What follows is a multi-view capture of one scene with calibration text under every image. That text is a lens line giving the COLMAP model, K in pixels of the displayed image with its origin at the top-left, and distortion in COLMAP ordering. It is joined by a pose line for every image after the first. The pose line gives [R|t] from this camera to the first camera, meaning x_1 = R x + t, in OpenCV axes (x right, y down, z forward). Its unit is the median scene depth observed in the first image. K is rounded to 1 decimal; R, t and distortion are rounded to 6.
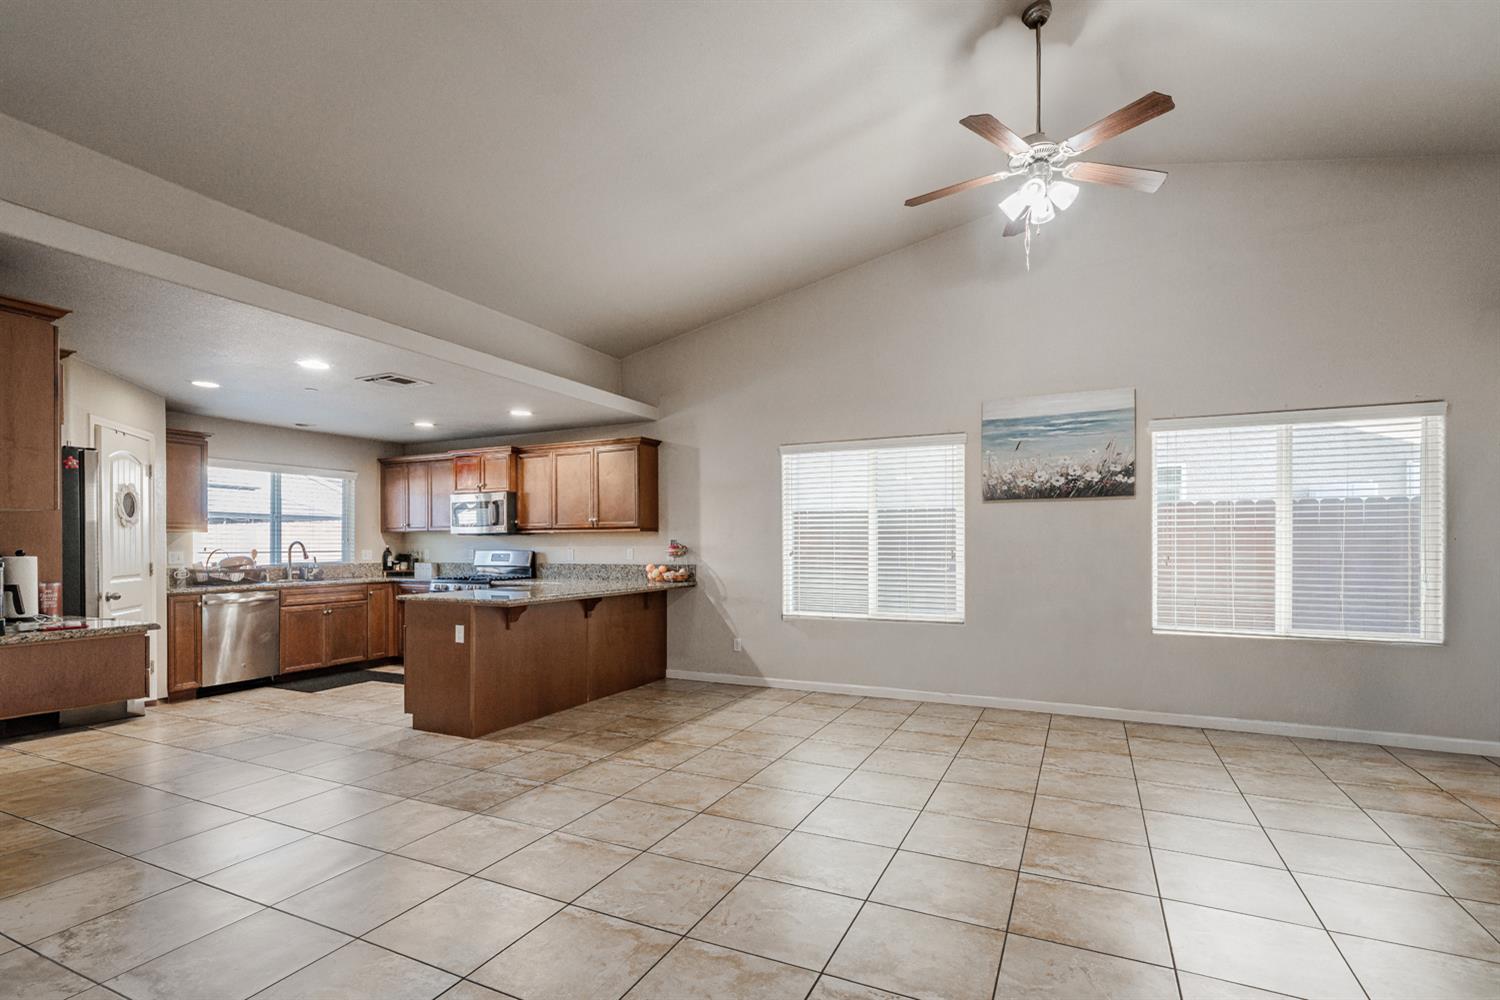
lens RADIAL K [[694.5, 0, 746.5], [0, 694.5, 508.1], [0, 0, 1]] dist [0.003030, 0.000194]
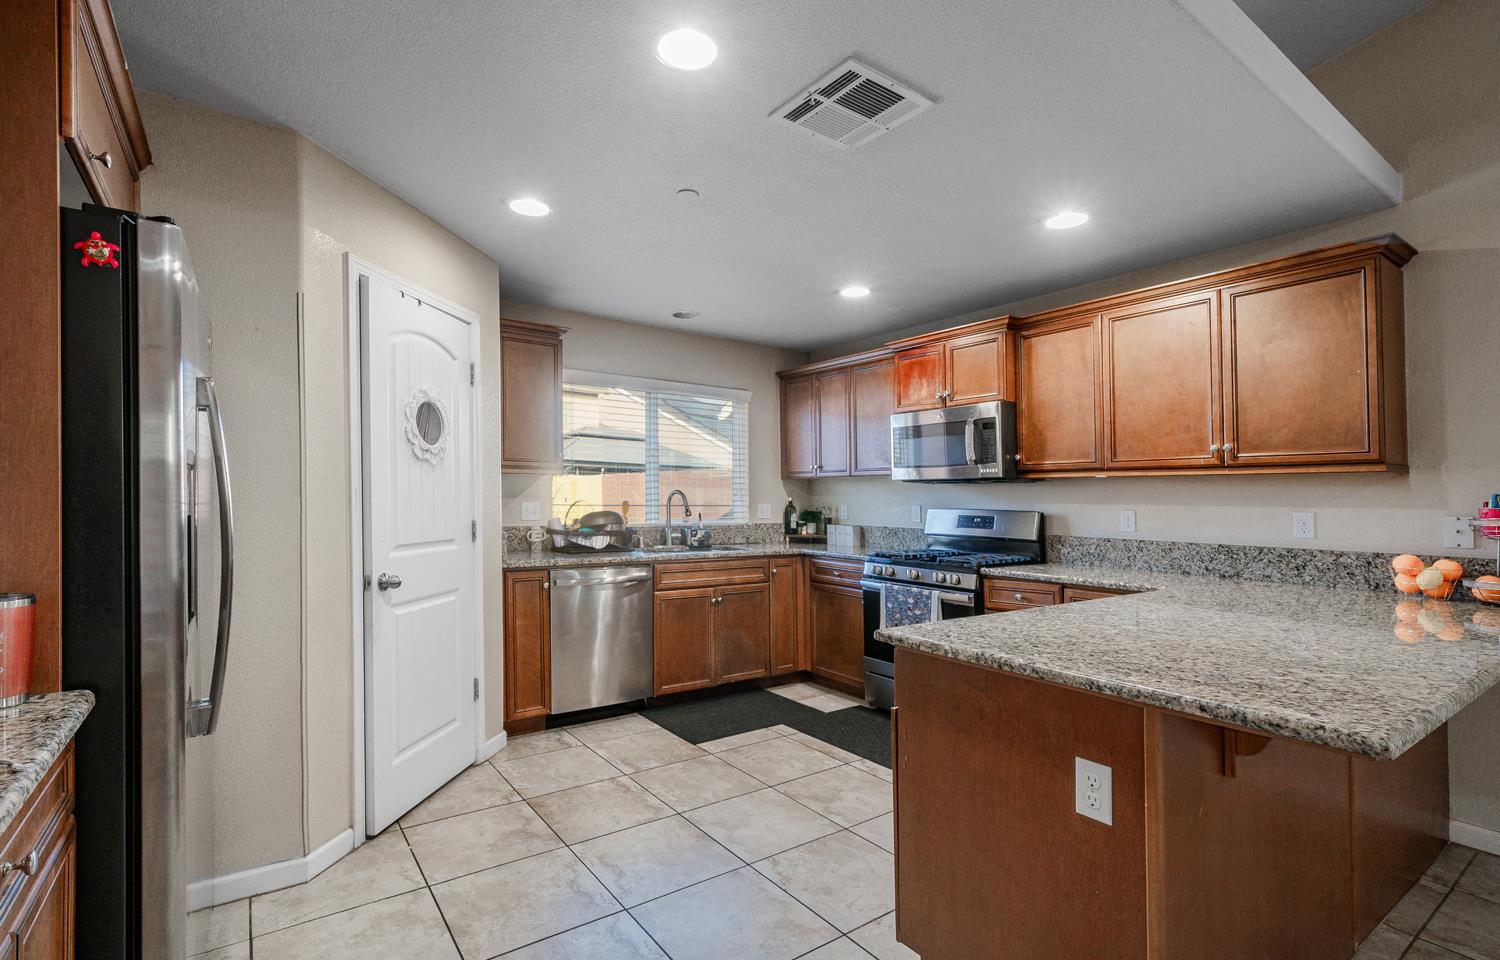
lens RADIAL K [[681.1, 0, 752.3], [0, 681.1, 452.8], [0, 0, 1]] dist [0.000079, -0.000014]
pose [[0.885080, -0.016906, -0.465132, -0.286633], [0.009398, 0.999785, -0.018456, 0.025634], [0.465344, 0.011964, 0.885049, 0.470232]]
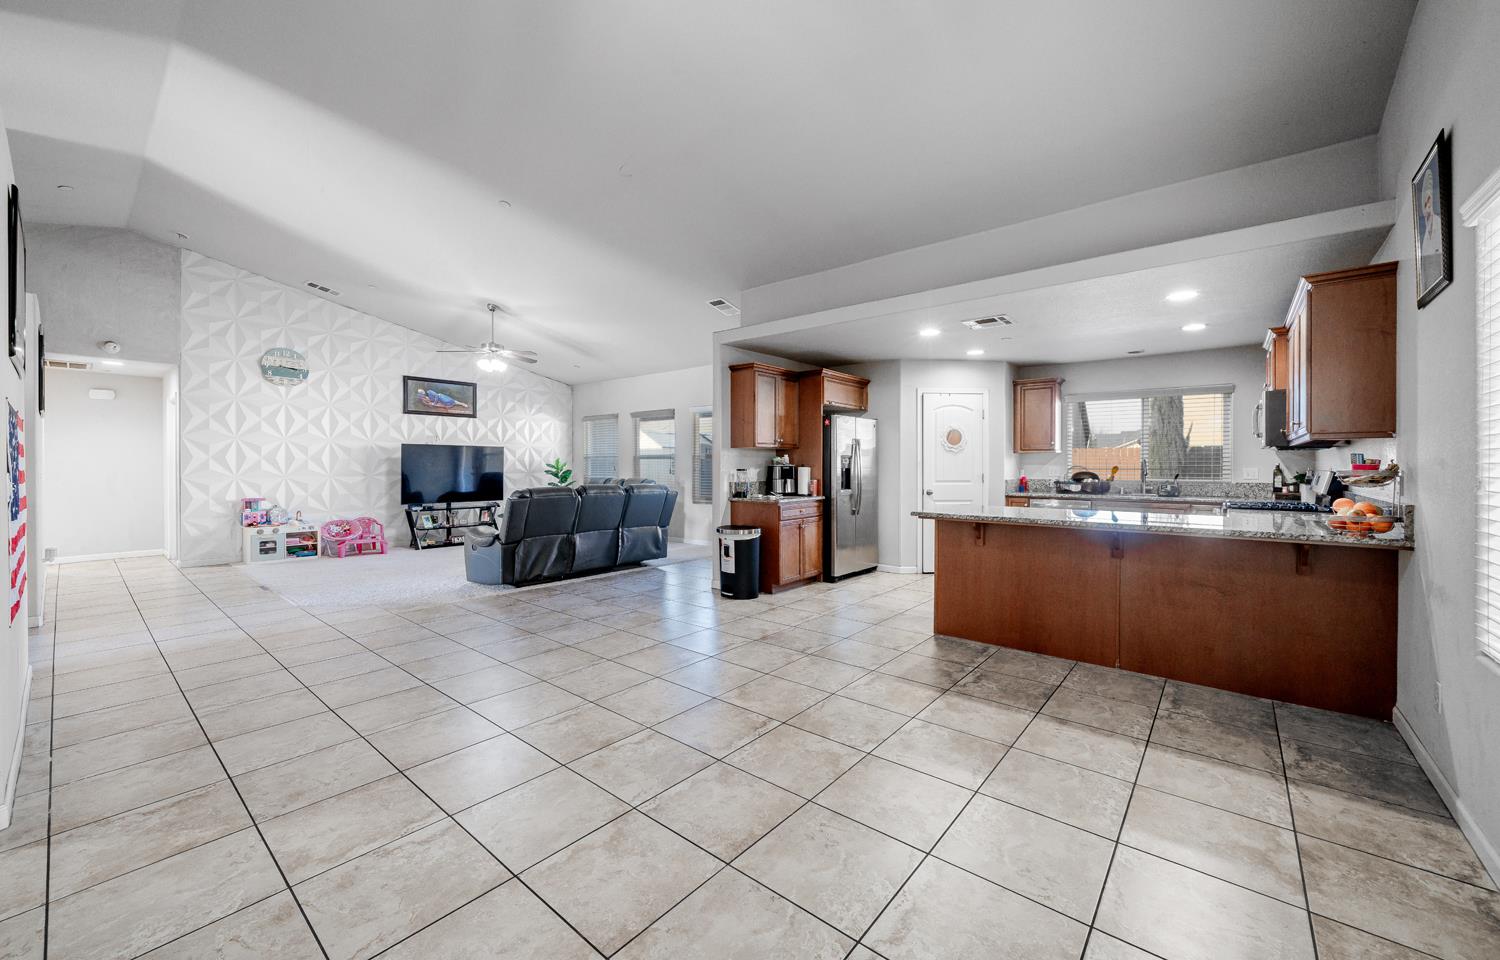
lens RADIAL K [[597.6, 0, 743.2], [0, 597.6, 462.6], [0, 0, 1]] dist [-0.001533, -0.000144]
pose [[-0.254897, 0.004055, -0.966960, 0.440858], [0.050755, 0.998669, -0.009191, 0.031577], [0.965635, -0.051421, -0.254763, 0.665846]]
